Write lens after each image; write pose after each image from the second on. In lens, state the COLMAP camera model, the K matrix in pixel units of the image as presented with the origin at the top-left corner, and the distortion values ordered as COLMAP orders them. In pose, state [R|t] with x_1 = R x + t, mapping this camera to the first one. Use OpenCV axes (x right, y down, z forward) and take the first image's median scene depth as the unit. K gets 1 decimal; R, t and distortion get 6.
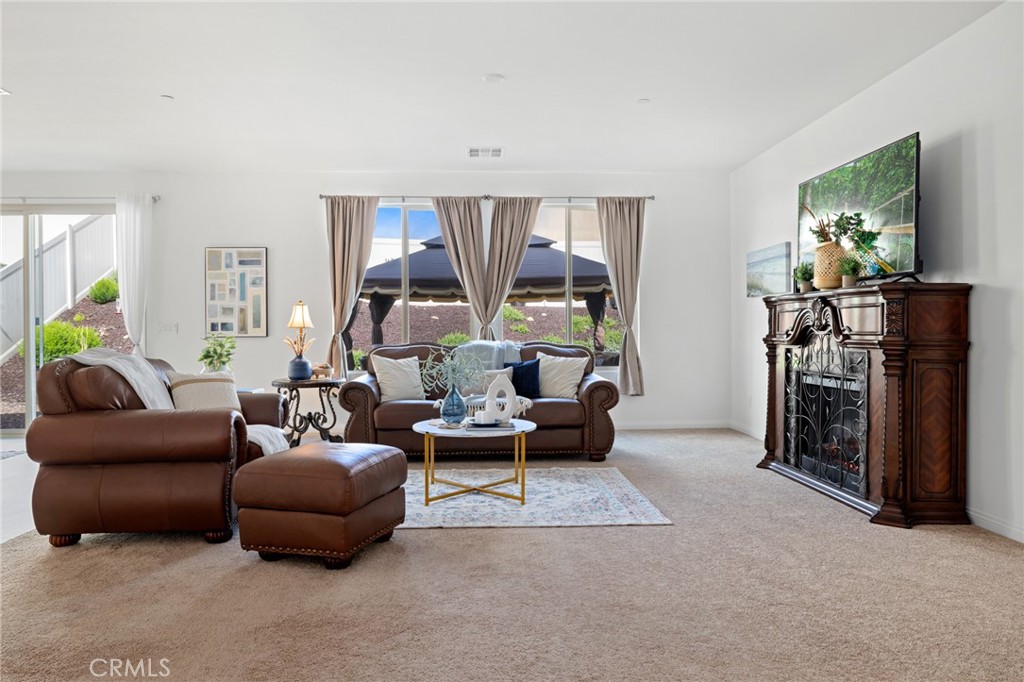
lens RADIAL K [[679.2, 0, 512.0], [0, 679.2, 341.0], [0, 0, 1]] dist [0.000616, 0.001037]
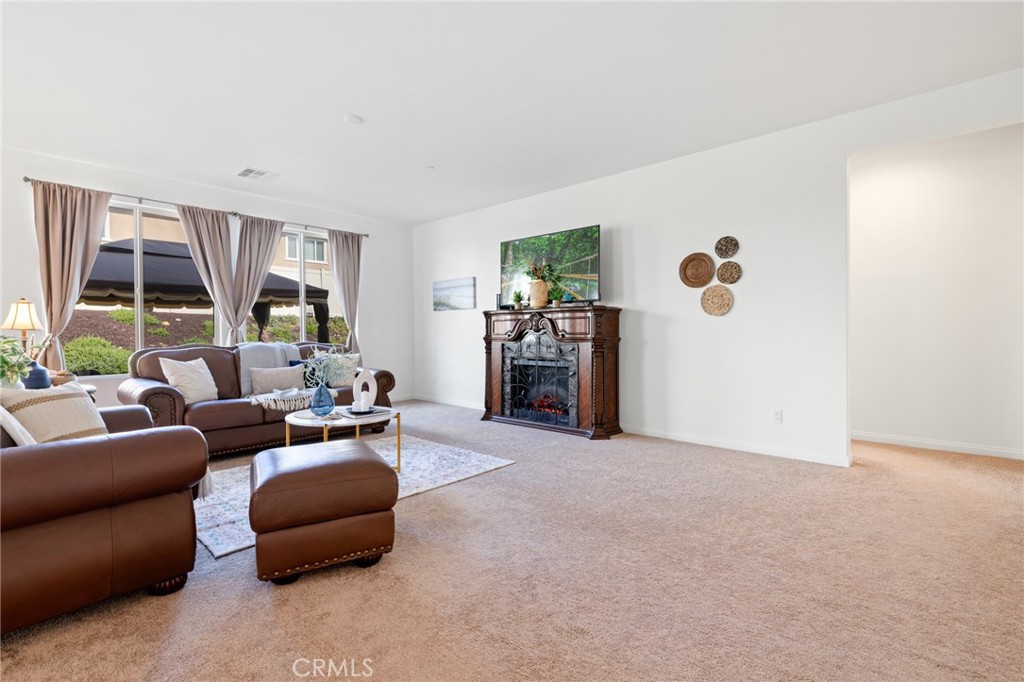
lens RADIAL K [[462.9, 0, 494.7], [0, 462.9, 336.9], [0, 0, 1]] dist [0.001560, 0.000428]
pose [[0.719783, -0.007501, 0.694159, -0.312540], [0.013181, 0.999909, -0.002863, -0.001567], [-0.694074, 0.011211, 0.719816, 0.188010]]
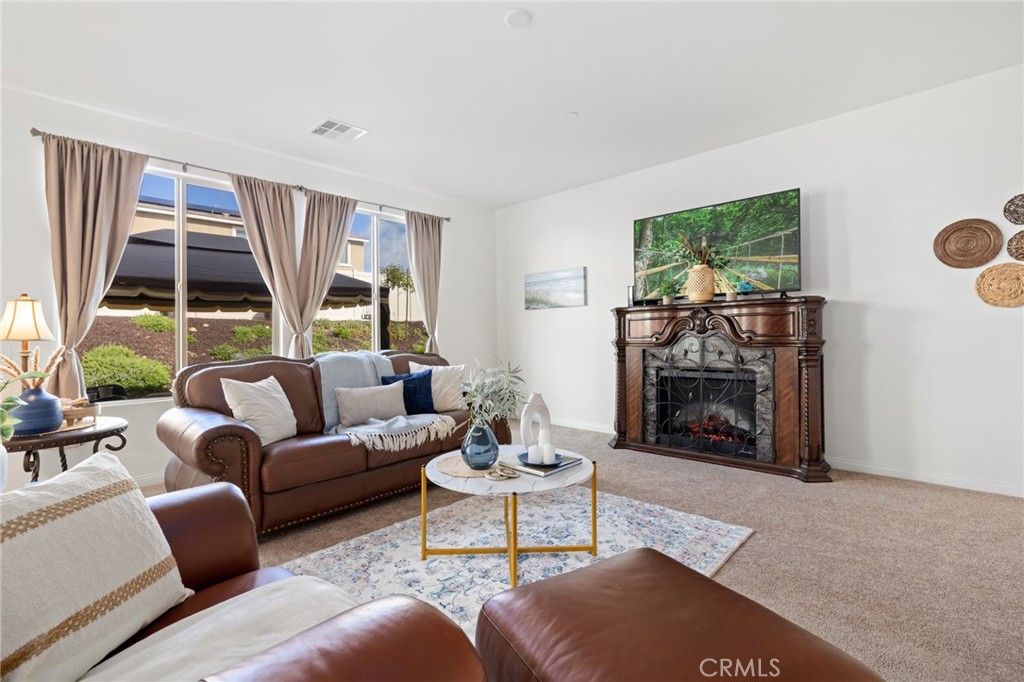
lens RADIAL K [[464.0, 0, 504.5], [0, 464.0, 326.0], [0, 0, 1]] dist [0.001729, 0.000038]
pose [[0.728206, 0.002730, 0.685353, -0.307324], [0.025745, 0.999177, -0.031335, -0.009544], [-0.684874, 0.040463, 0.727537, 0.468182]]
